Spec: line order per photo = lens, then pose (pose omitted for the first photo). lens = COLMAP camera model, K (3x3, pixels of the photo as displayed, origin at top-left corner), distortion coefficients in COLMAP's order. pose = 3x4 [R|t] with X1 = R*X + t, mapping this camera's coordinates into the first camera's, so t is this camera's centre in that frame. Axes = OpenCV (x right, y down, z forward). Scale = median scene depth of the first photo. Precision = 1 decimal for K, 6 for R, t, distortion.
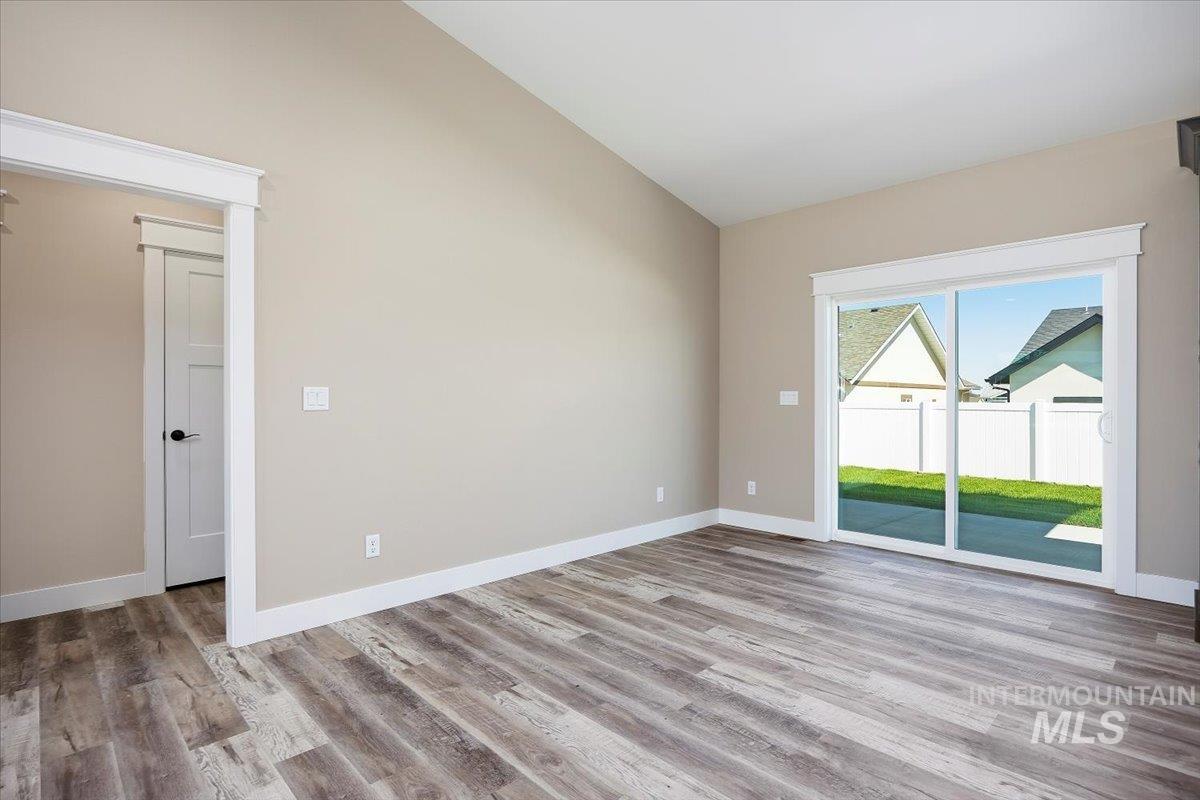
lens RADIAL K [[591.0, 0, 610.2], [0, 591.0, 397.7], [0, 0, 1]] dist [-0.010315, 0.001293]
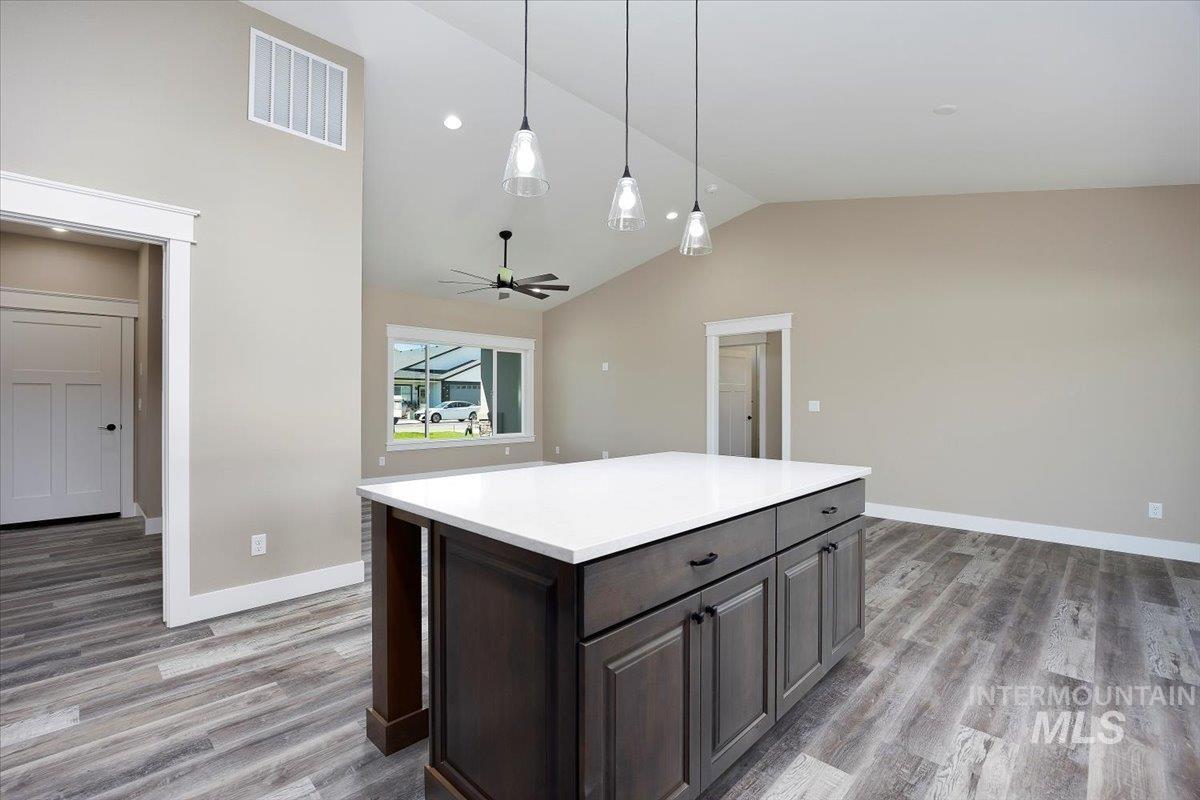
lens RADIAL K [[540.4, 0, 603.9], [0, 540.4, 399.4], [0, 0, 1]] dist [-0.003825, -0.000473]
pose [[0.028219, -0.005630, -0.999586, 1.352994], [0.000094, 0.999984, -0.005630, -0.013749], [0.999602, 0.000065, 0.028220, 0.128976]]
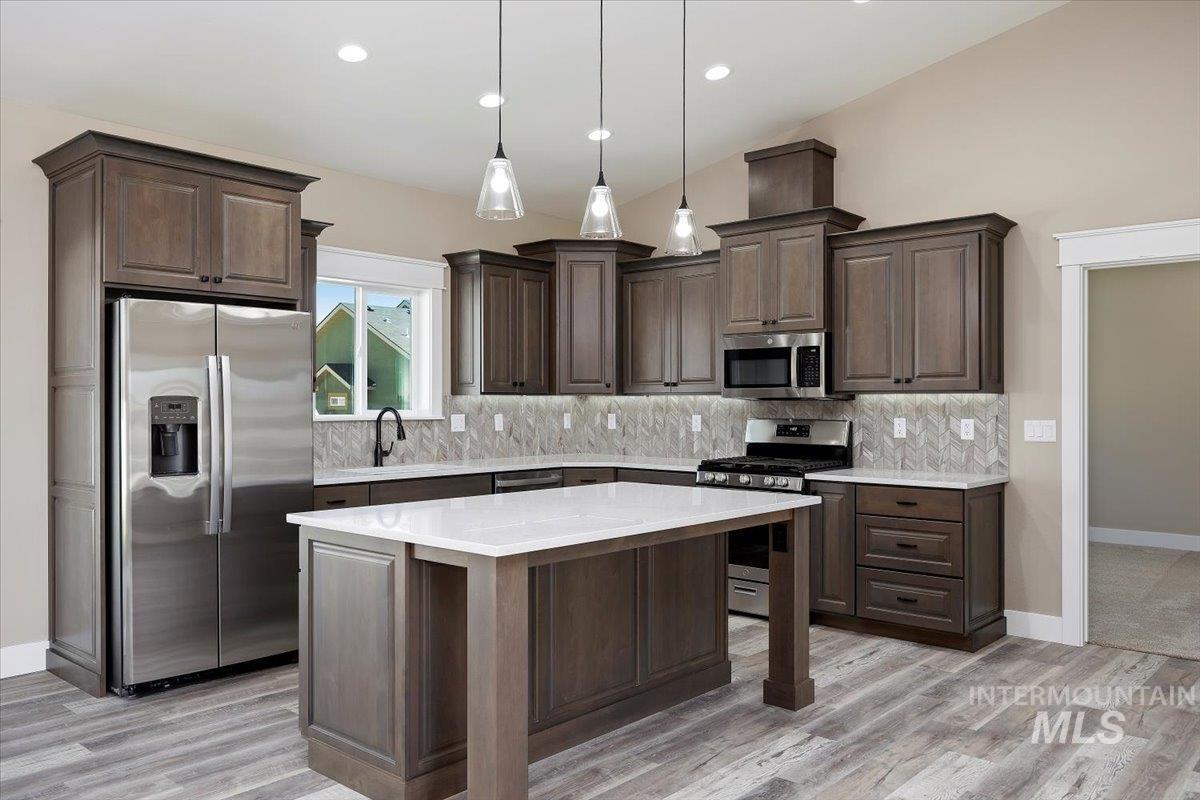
lens RADIAL K [[911.3, 0, 599.6], [0, 911.3, 394.0], [0, 0, 1]] dist [-0.009104, 0.010090]
pose [[-0.059887, 0.009480, 0.998160, -0.414044], [-0.002754, 0.999950, -0.009662, -0.045705], [-0.998201, -0.003328, -0.059858, 0.243312]]
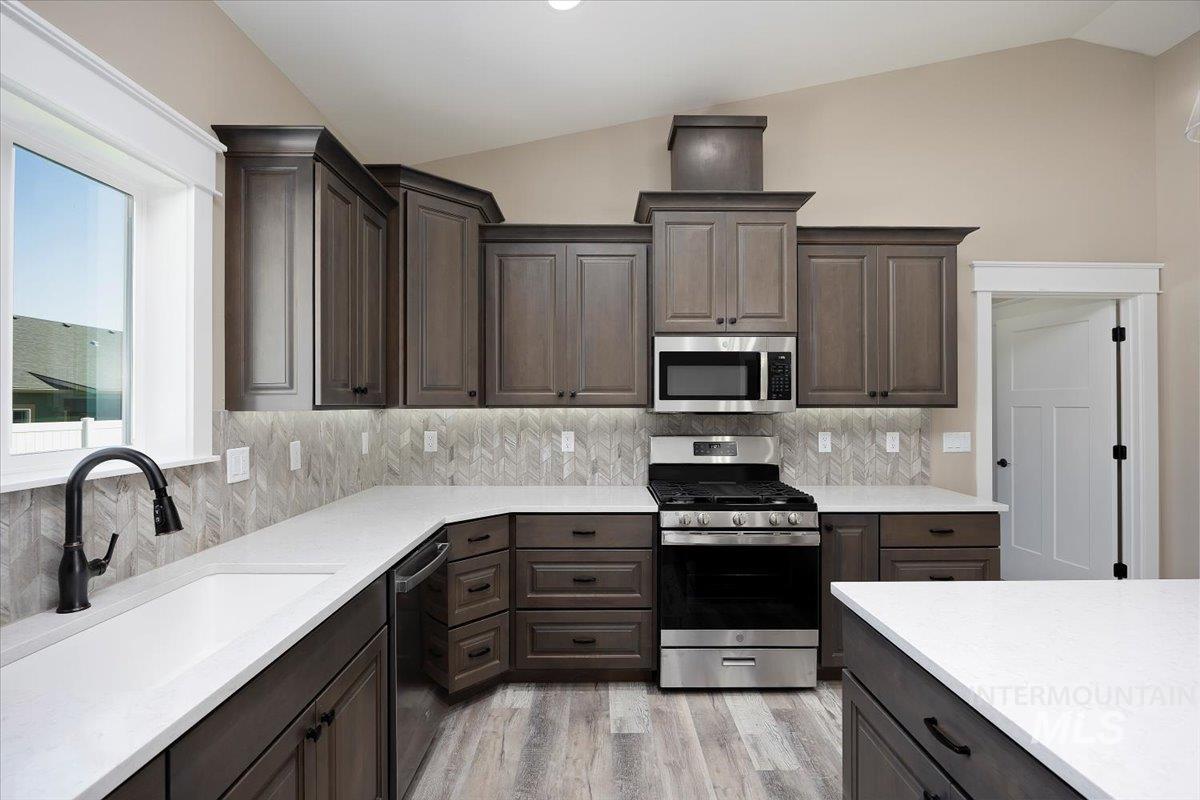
lens RADIAL K [[557.3, 0, 601.1], [0, 557.3, 404.3], [0, 0, 1]] dist [-0.004848, -0.001383]
pose [[-0.715061, -0.000195, 0.699062, 0.818761], [-0.001319, 0.999999, -0.001070, -0.067633], [-0.699061, -0.001687, -0.715060, 0.582280]]
